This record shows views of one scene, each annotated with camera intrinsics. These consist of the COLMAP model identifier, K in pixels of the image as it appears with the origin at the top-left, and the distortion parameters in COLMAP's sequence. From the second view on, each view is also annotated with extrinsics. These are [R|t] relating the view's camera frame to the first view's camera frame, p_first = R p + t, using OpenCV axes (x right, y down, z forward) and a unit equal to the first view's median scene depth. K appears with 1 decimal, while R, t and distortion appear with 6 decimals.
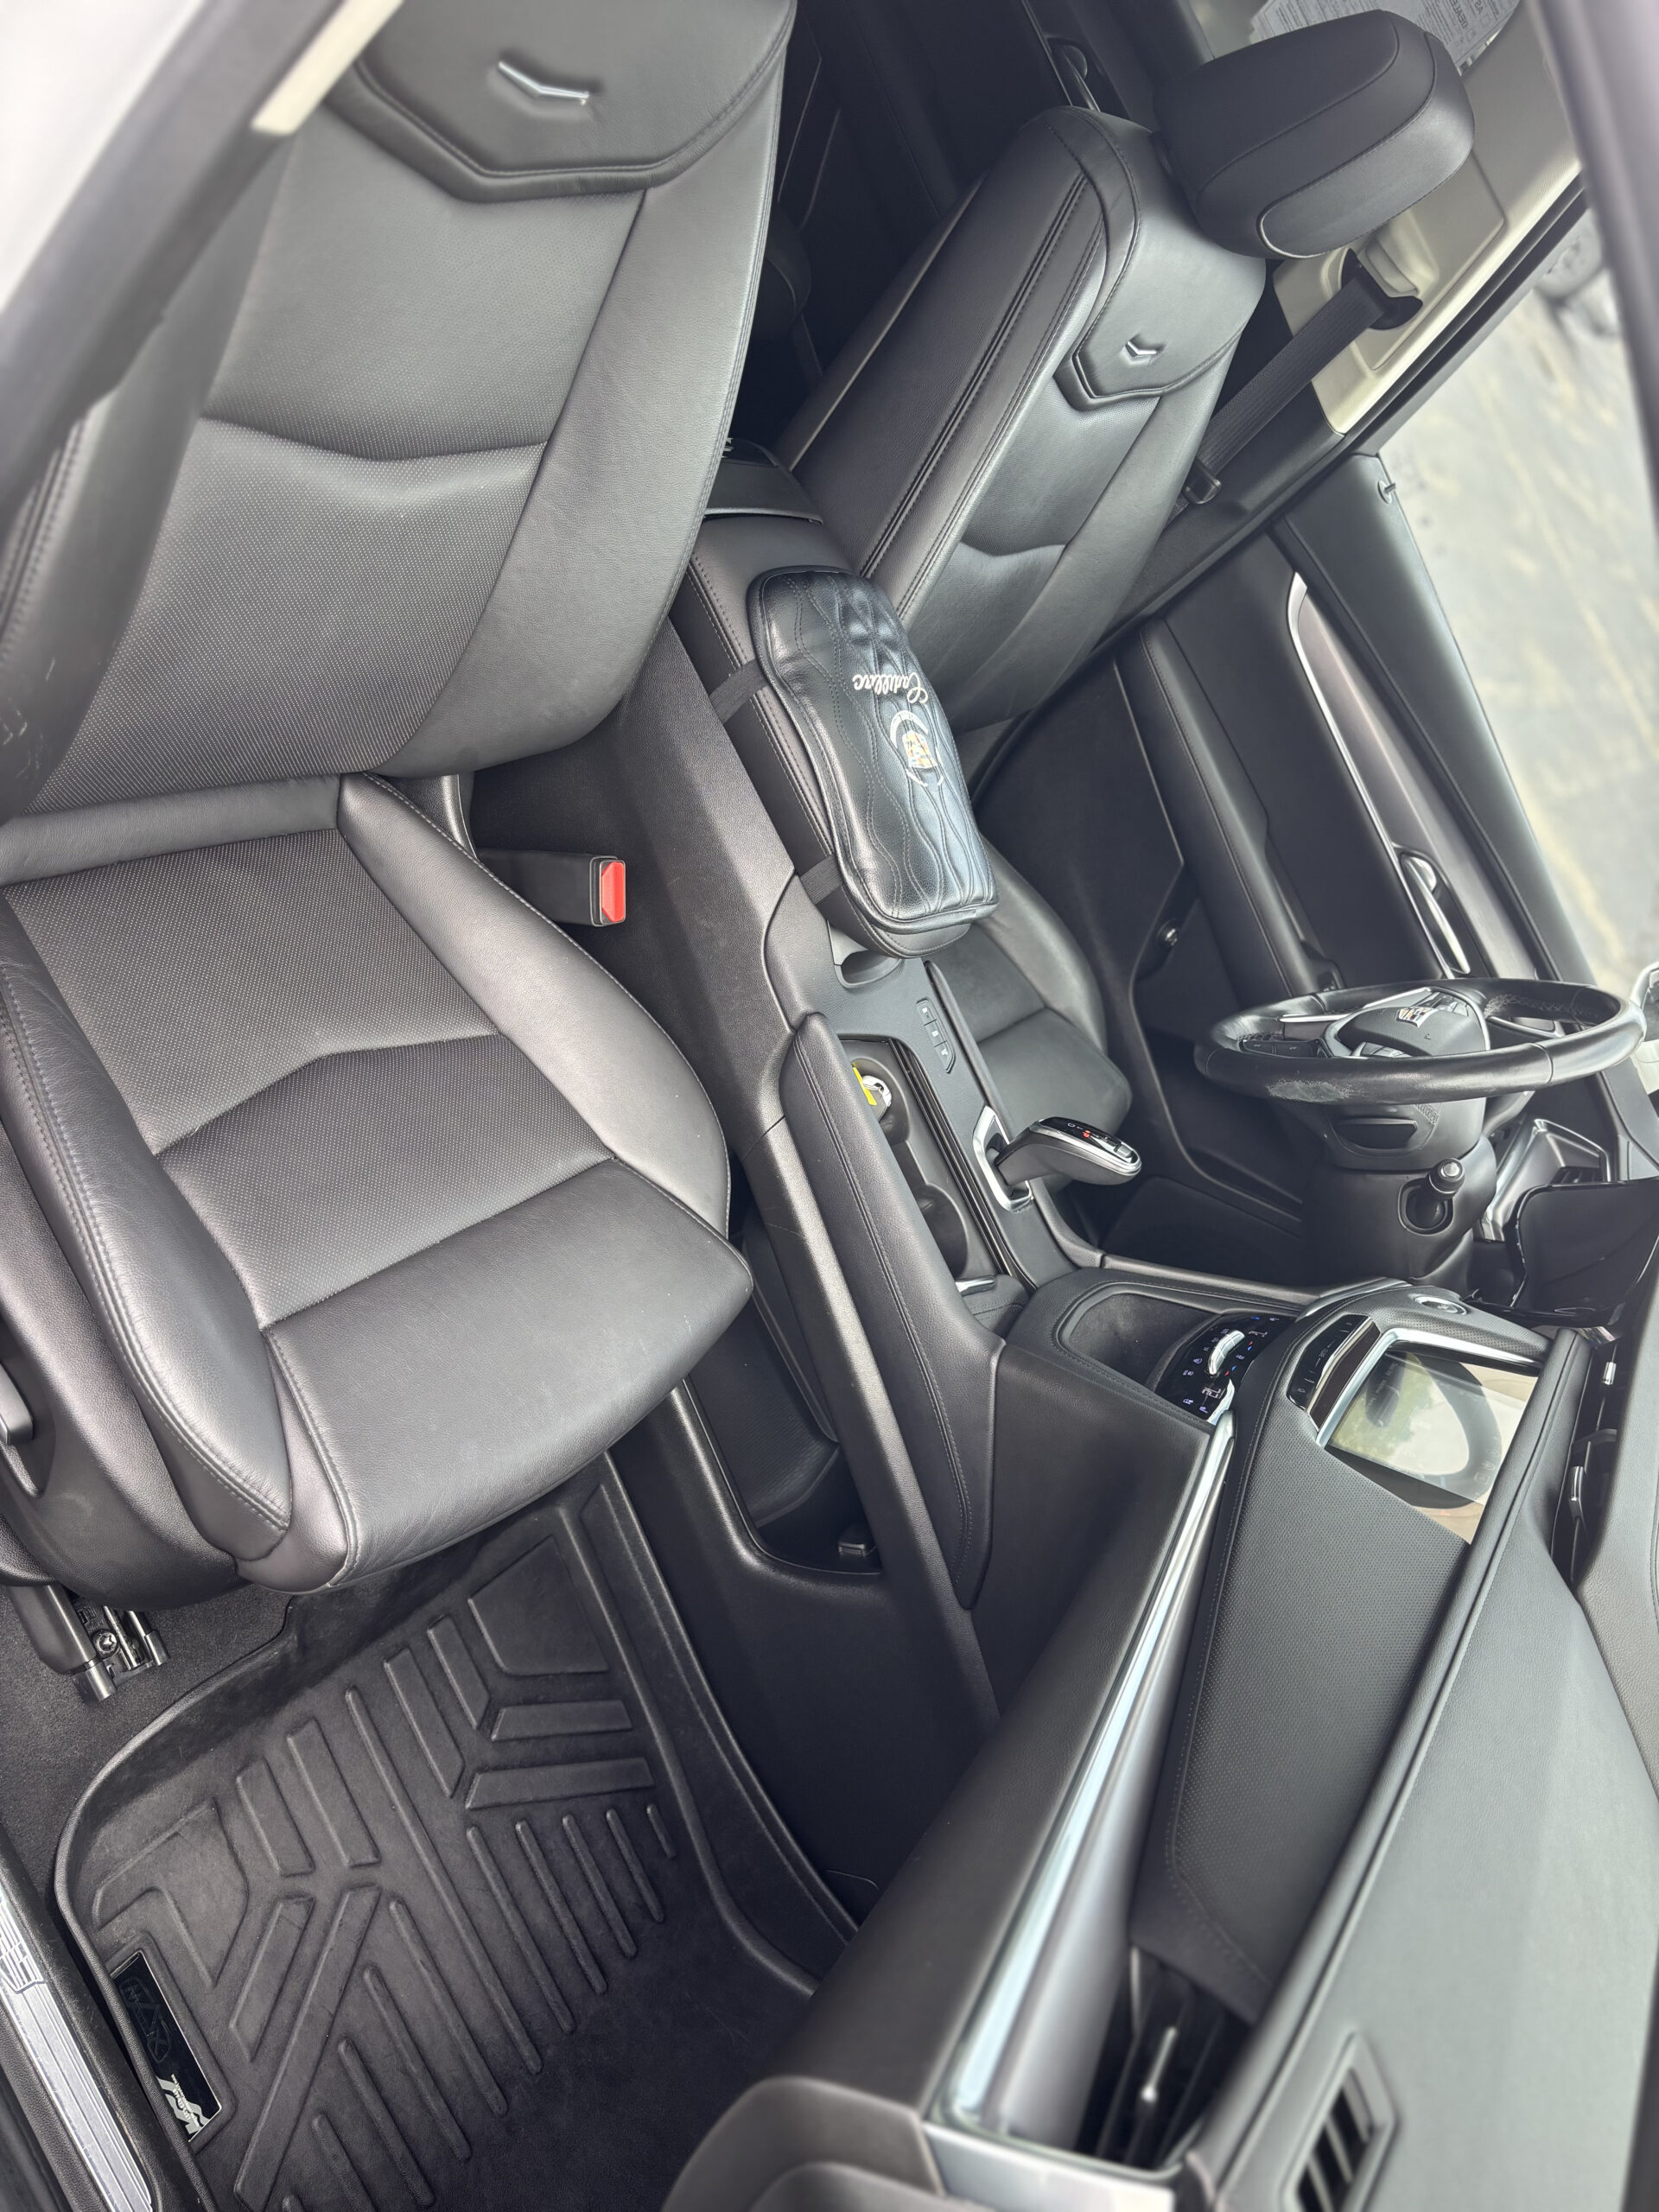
lens RADIAL K [[1692.3, 0, 830.6], [0, 1692.3, 1108.6], [0, 0, 1]] dist [0.058955, -0.076342]
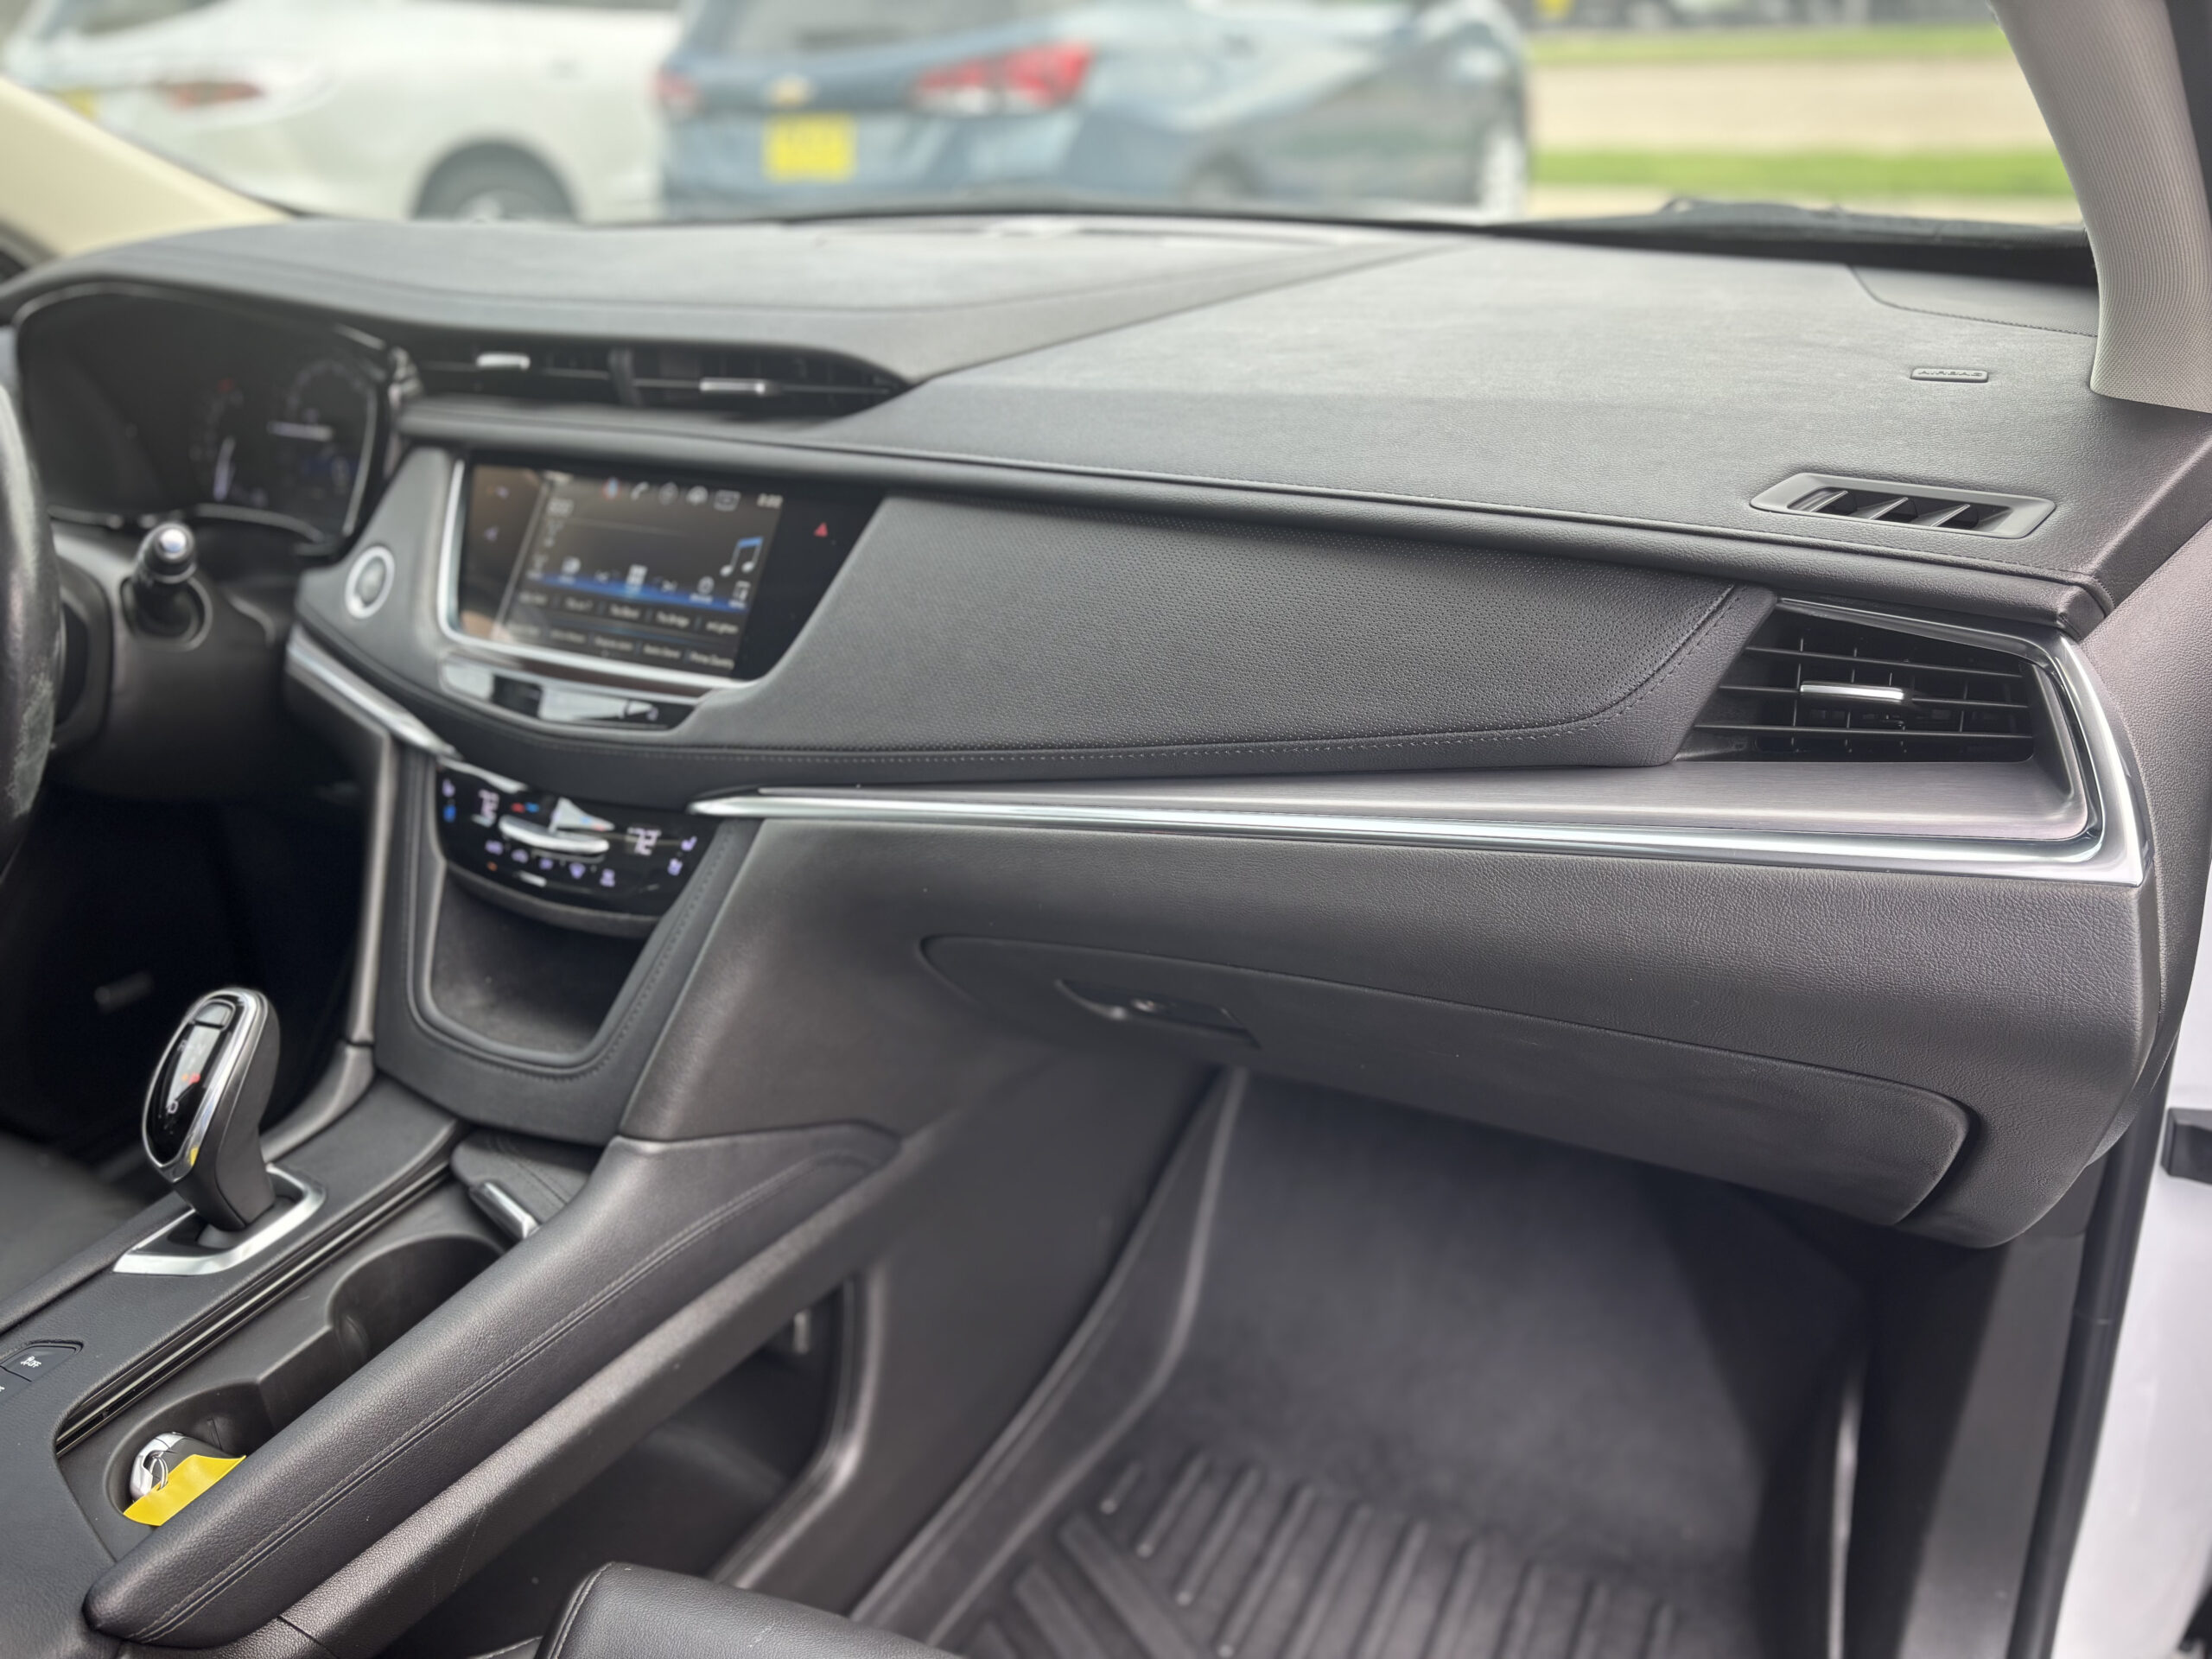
lens RADIAL K [[1692.3, 0, 1106.6], [0, 1692.3, 832.4], [0, 0, 1]] dist [0.058955, -0.076342]
pose [[-0.266896, -0.933529, 0.239352, 0.002160], [0.674907, -0.003764, 0.737893, -0.214052], [-0.687944, 0.358481, 0.631050, 0.374720]]
